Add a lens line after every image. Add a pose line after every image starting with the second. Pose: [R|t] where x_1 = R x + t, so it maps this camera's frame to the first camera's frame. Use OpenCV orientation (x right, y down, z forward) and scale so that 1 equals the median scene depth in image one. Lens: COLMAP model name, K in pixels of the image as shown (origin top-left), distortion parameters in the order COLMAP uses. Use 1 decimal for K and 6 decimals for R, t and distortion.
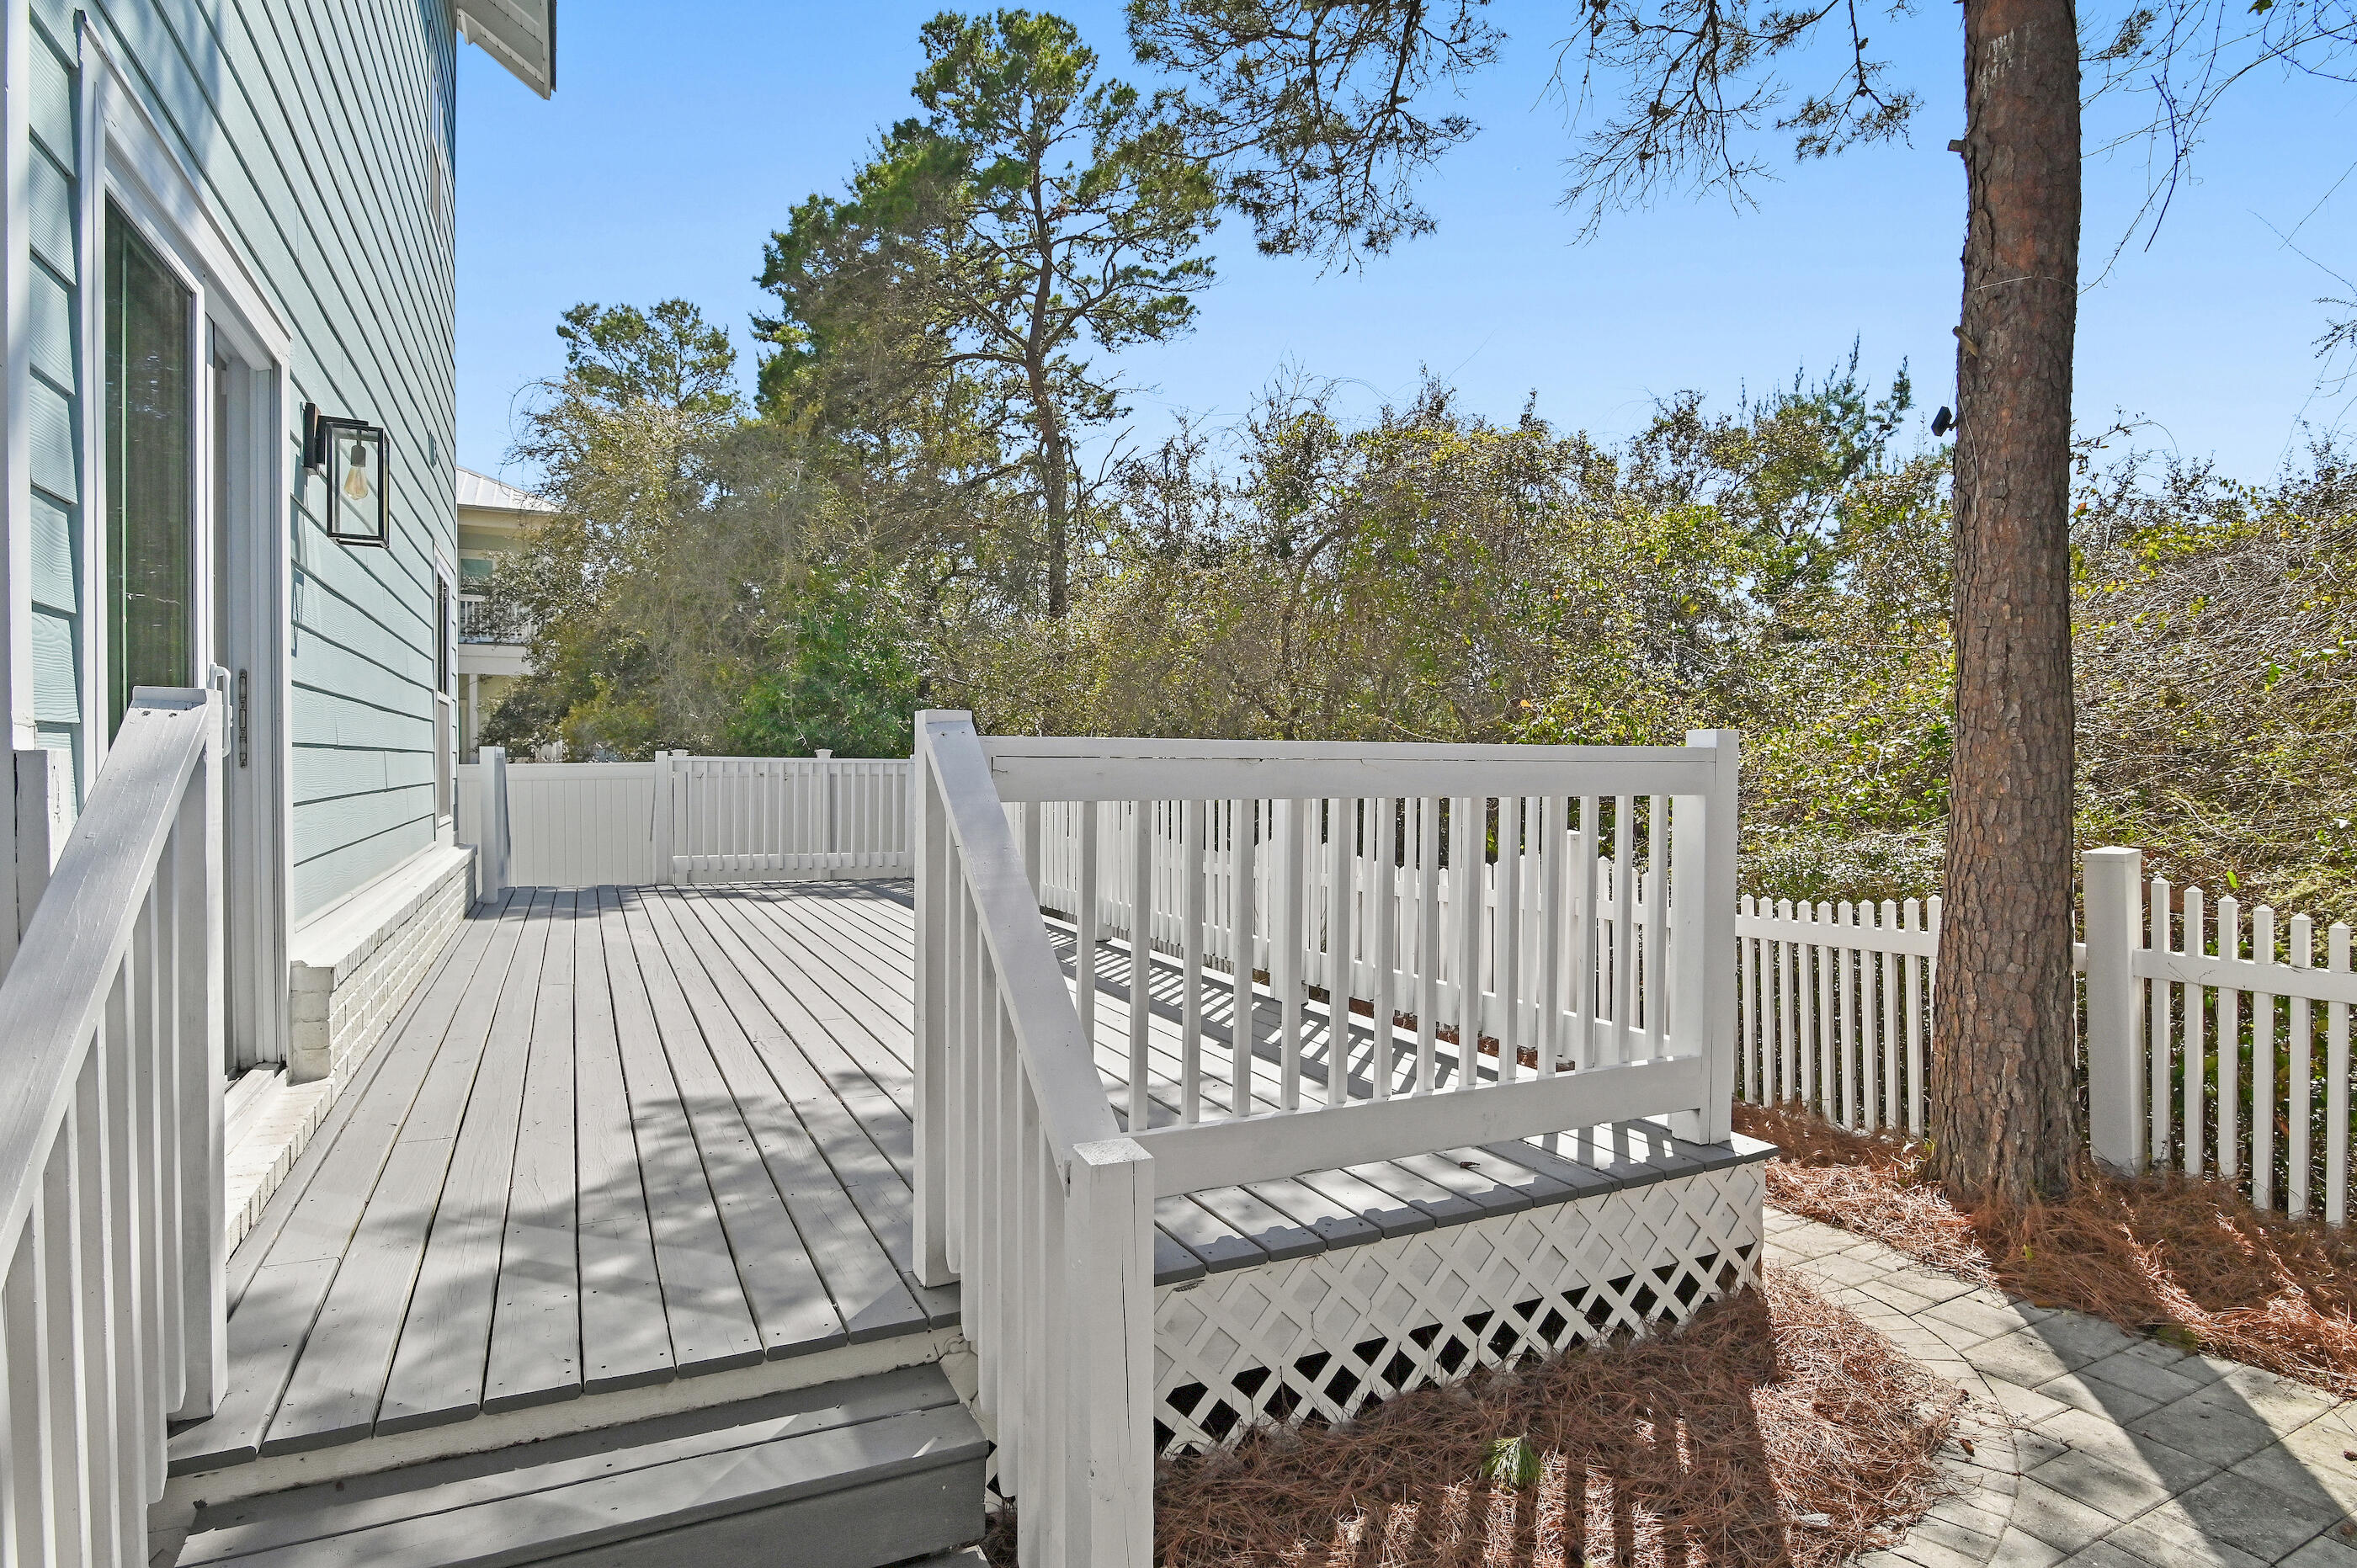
lens RADIAL K [[1215.8, 0, 1178.9], [0, 1215.8, 783.4], [0, 0, 1]] dist [-0.008359, -0.000893]
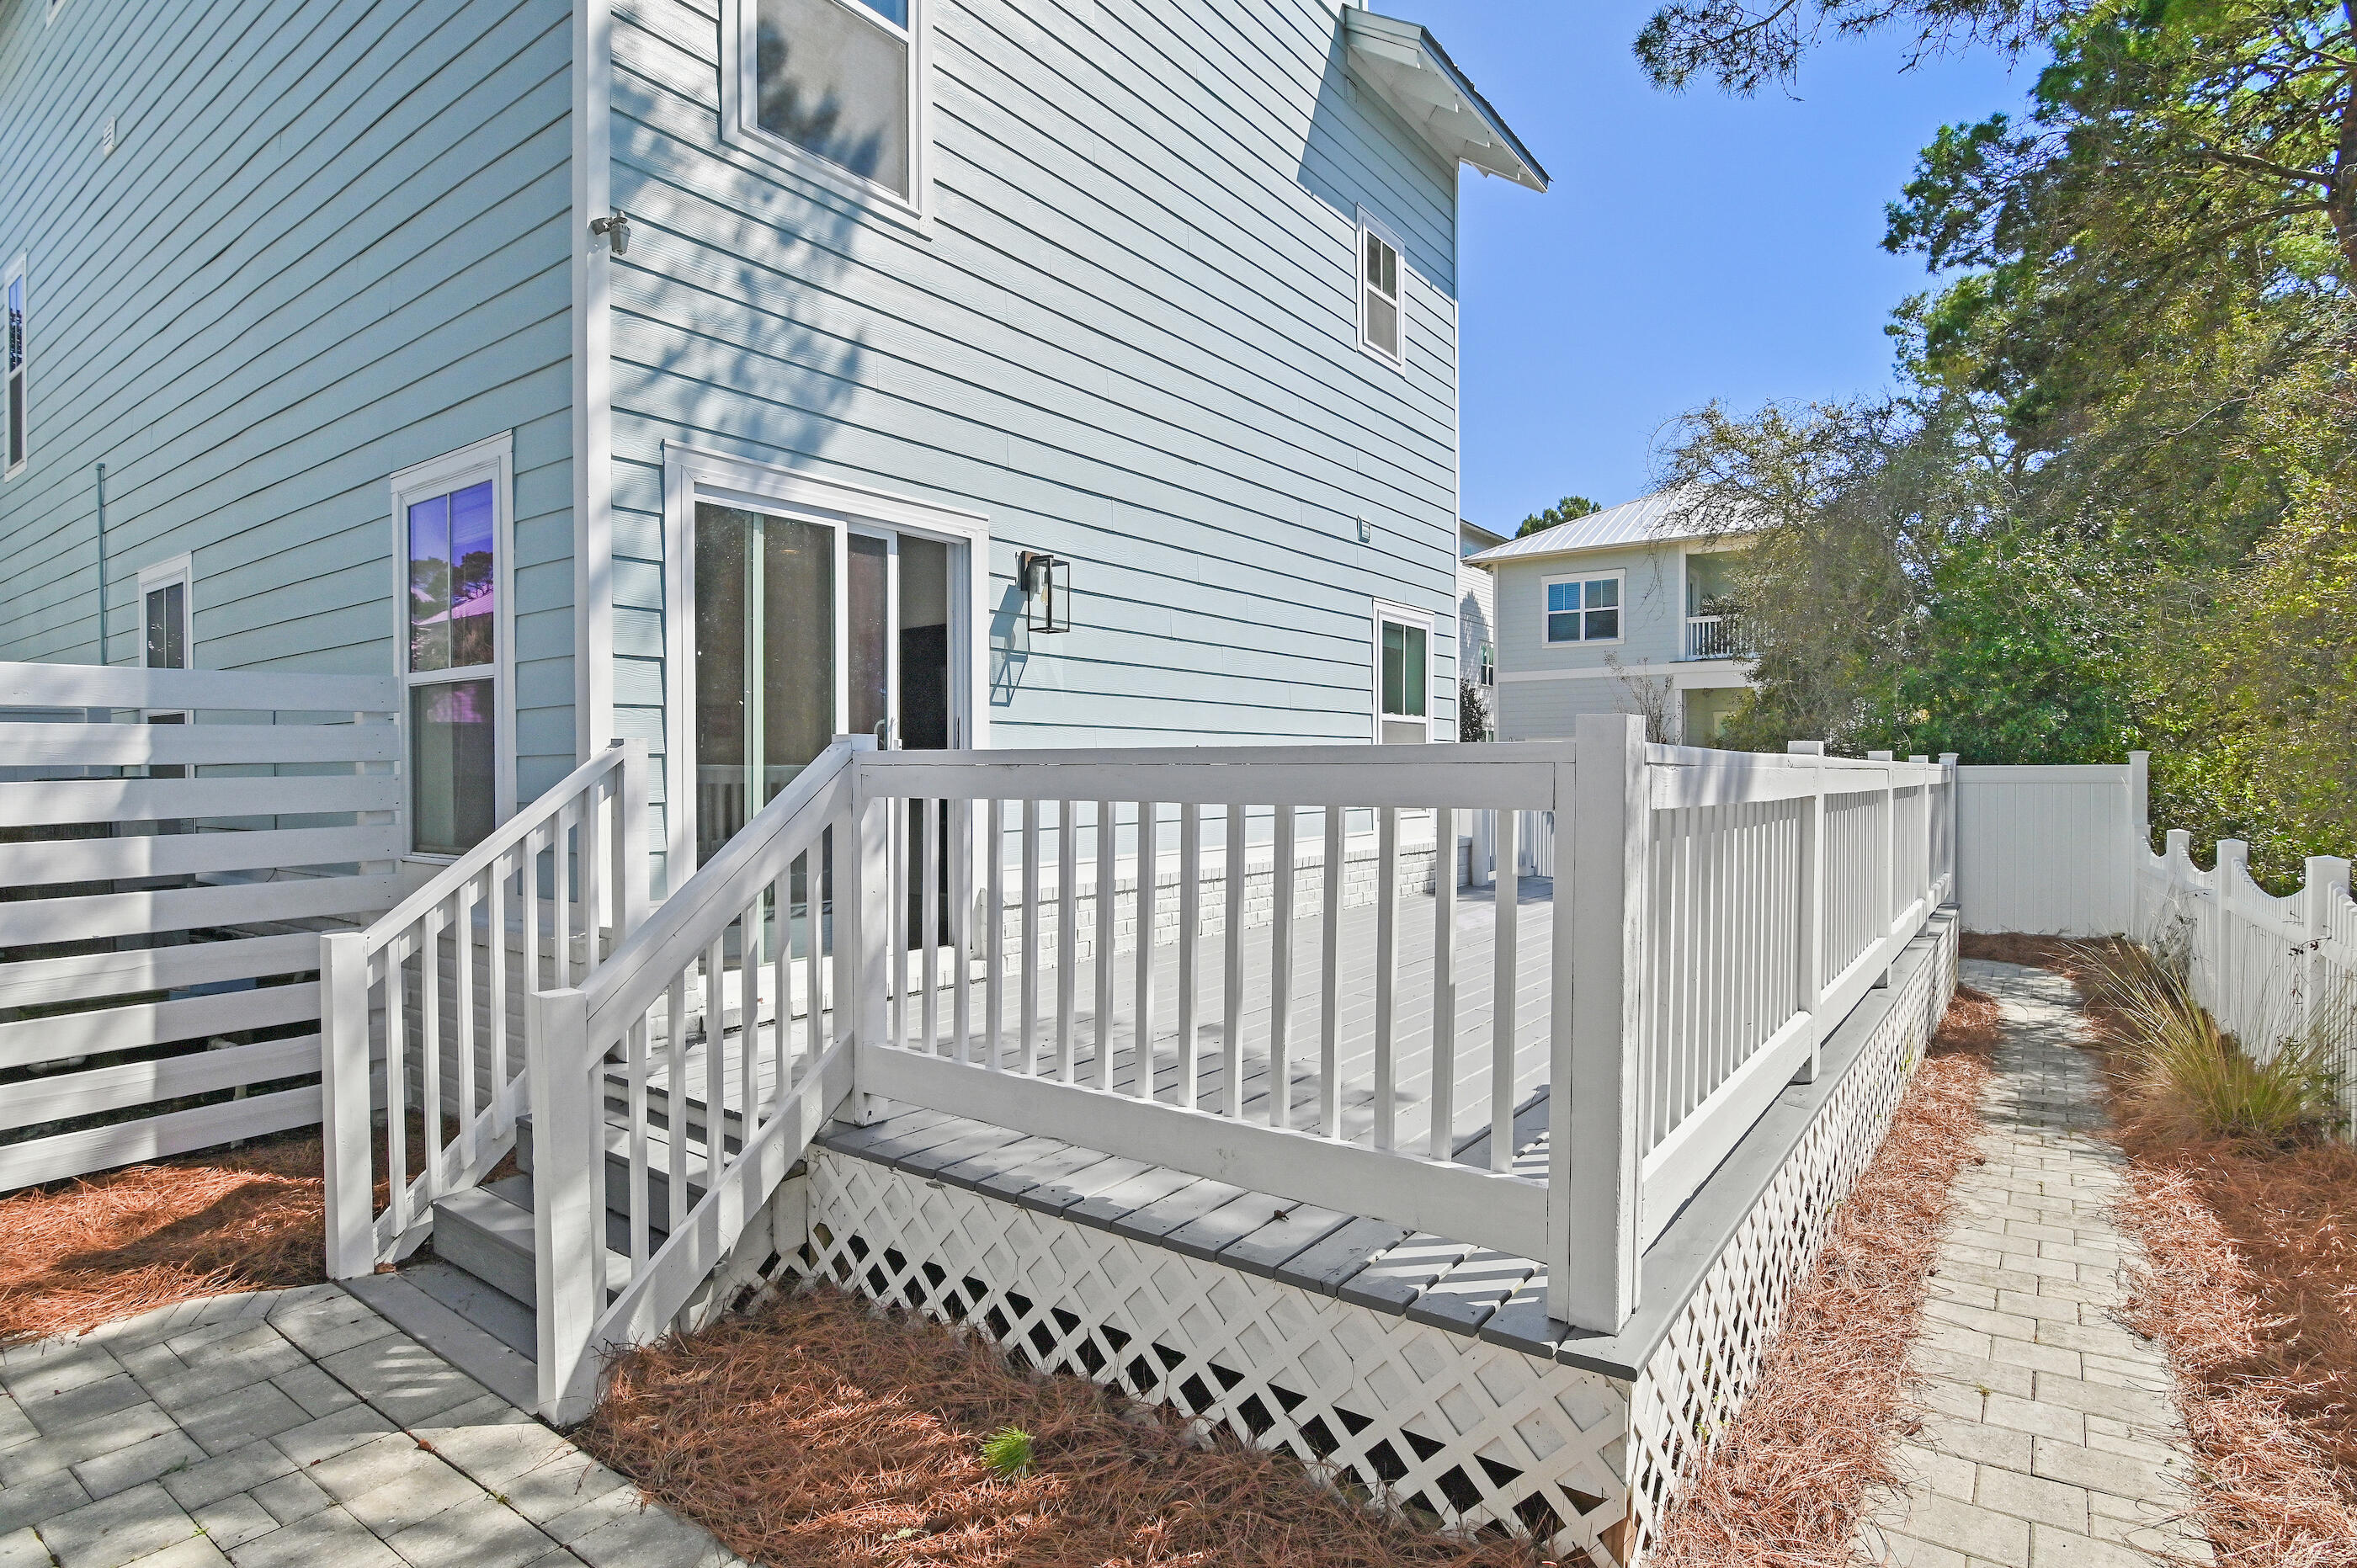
lens RADIAL K [[1215.8, 0, 1183.7], [0, 1215.8, 775.8], [0, 0, 1]] dist [-0.008359, -0.000893]
pose [[0.467286, 0.004851, -0.884093, 1.007131], [-0.016659, 0.999856, -0.003319, -0.008798], [0.883949, 0.016279, 0.467300, 0.513820]]
